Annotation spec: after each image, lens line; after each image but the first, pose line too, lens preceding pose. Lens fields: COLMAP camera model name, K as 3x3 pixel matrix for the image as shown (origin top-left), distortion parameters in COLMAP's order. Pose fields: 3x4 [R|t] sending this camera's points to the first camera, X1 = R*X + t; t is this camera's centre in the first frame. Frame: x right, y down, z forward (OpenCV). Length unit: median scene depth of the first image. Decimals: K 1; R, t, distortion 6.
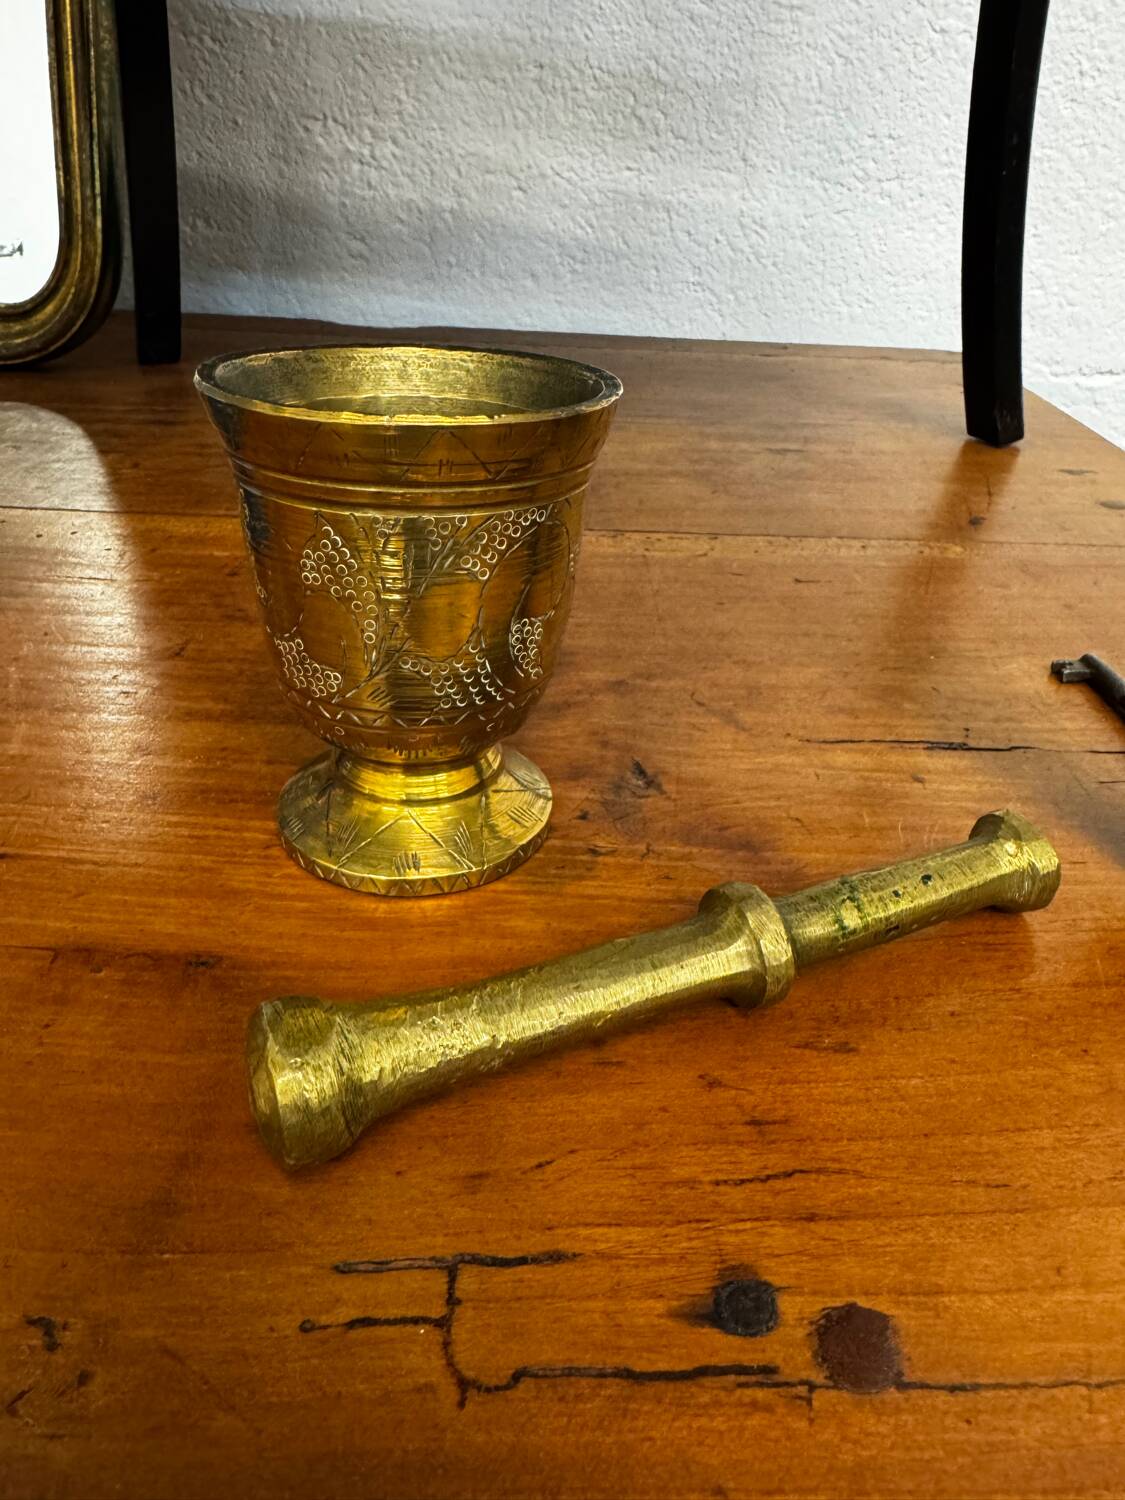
lens RADIAL K [[1087.4, 0, 566.2], [0, 1087.4, 660.9], [0, 0, 1]] dist [-0.007096, 0.007001]
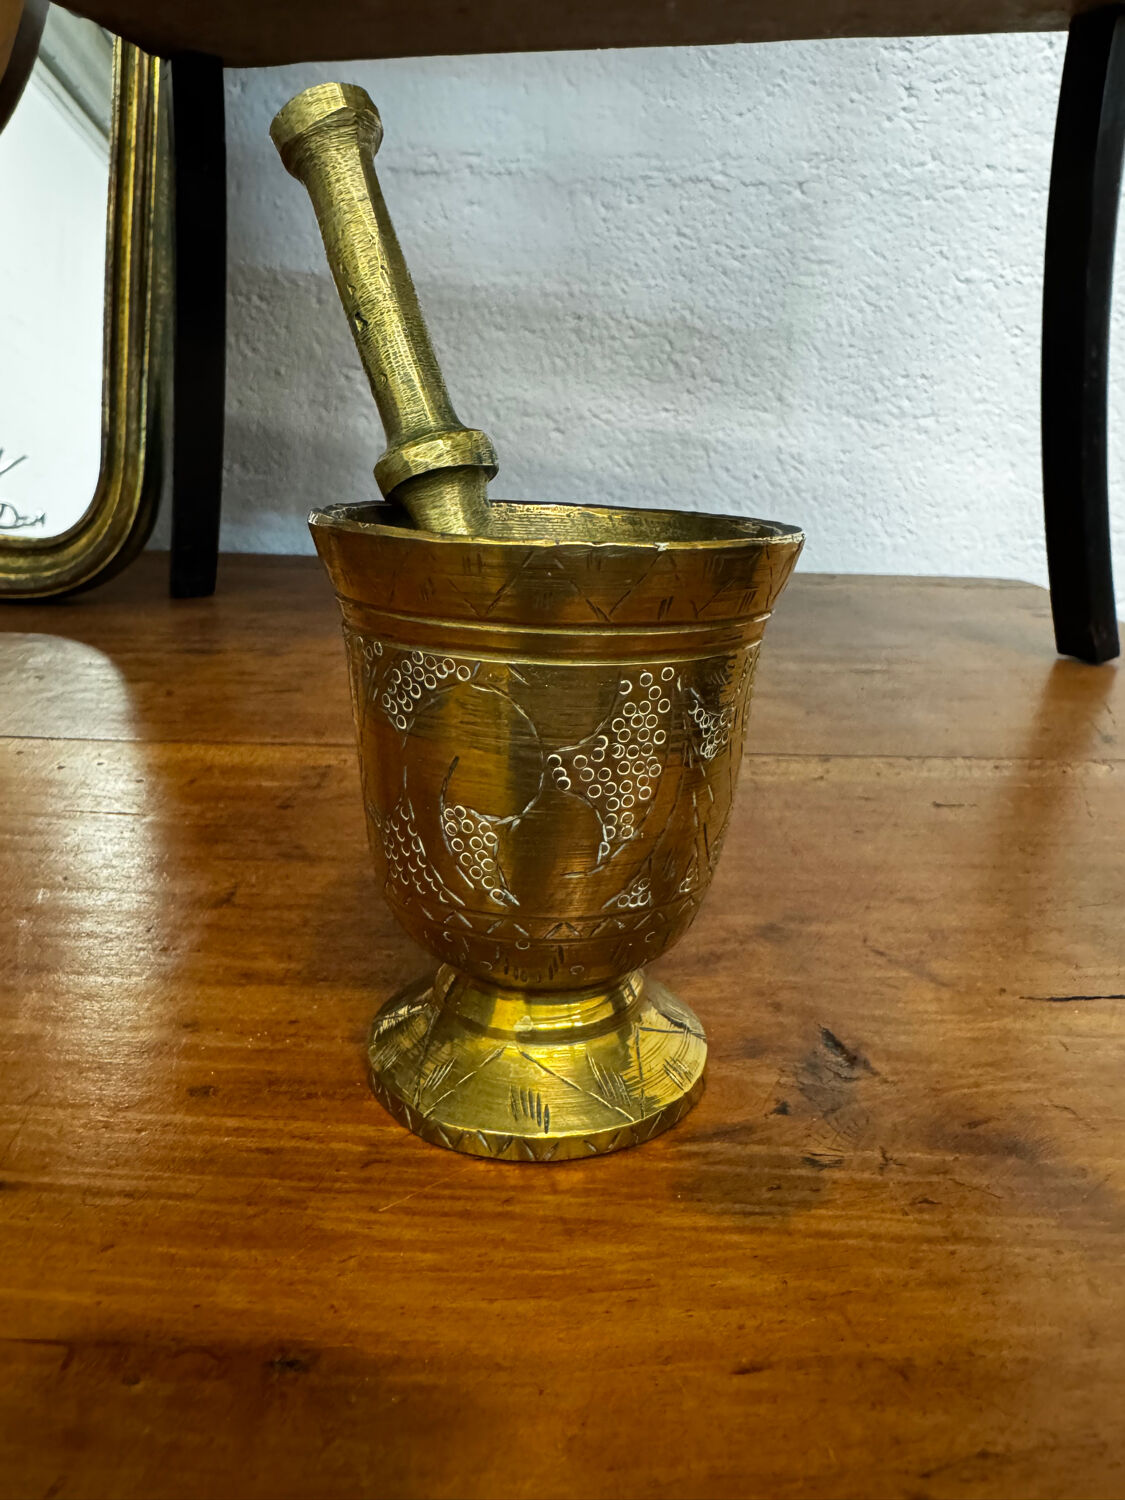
lens RADIAL K [[1087.4, 0, 566.7], [0, 1087.4, 665.6], [0, 0, 1]] dist [-0.007096, 0.007001]
pose [[0.999875, -0.014447, 0.006422, -0.090824], [0.015521, 0.974318, -0.224641, 0.007938], [-0.003011, 0.224712, 0.974420, 0.142181]]
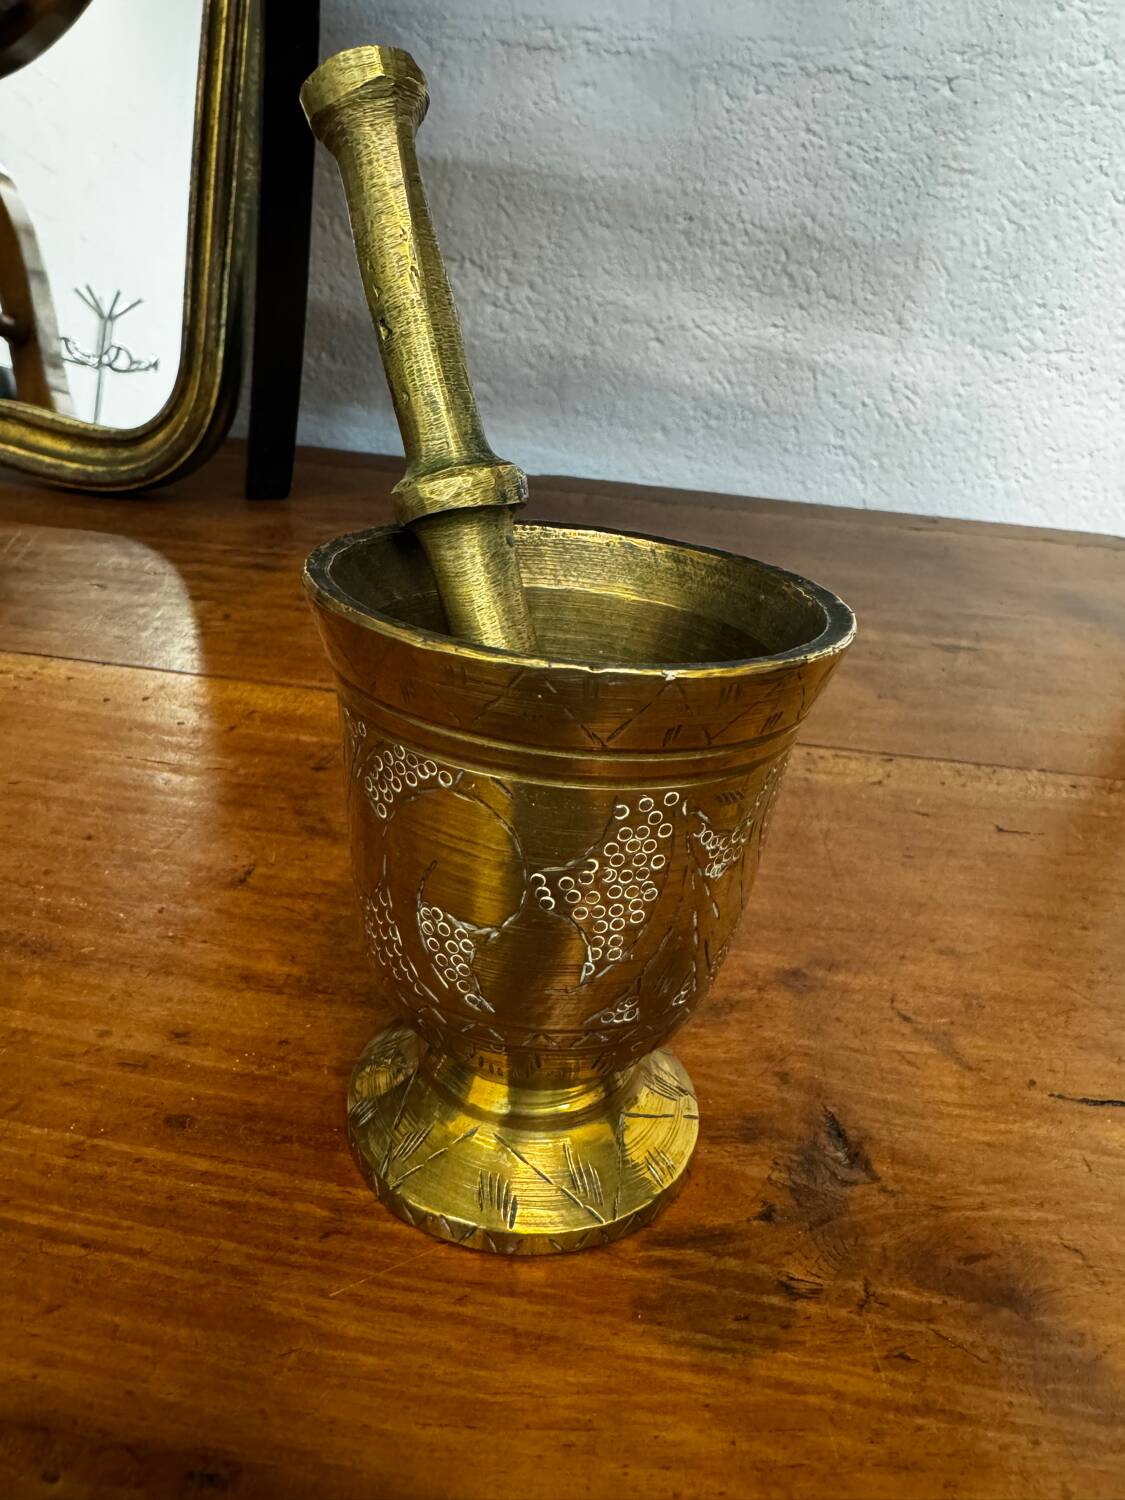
lens RADIAL K [[1087.4, 0, 565.3], [0, 1087.4, 668.0], [0, 0, 1]] dist [-0.007096, 0.007001]
pose [[0.994321, 0.075036, -0.075465, -0.060606], [-0.082922, 0.990744, -0.107470, -0.084076], [0.066702, 0.113118, 0.991340, 0.172317]]
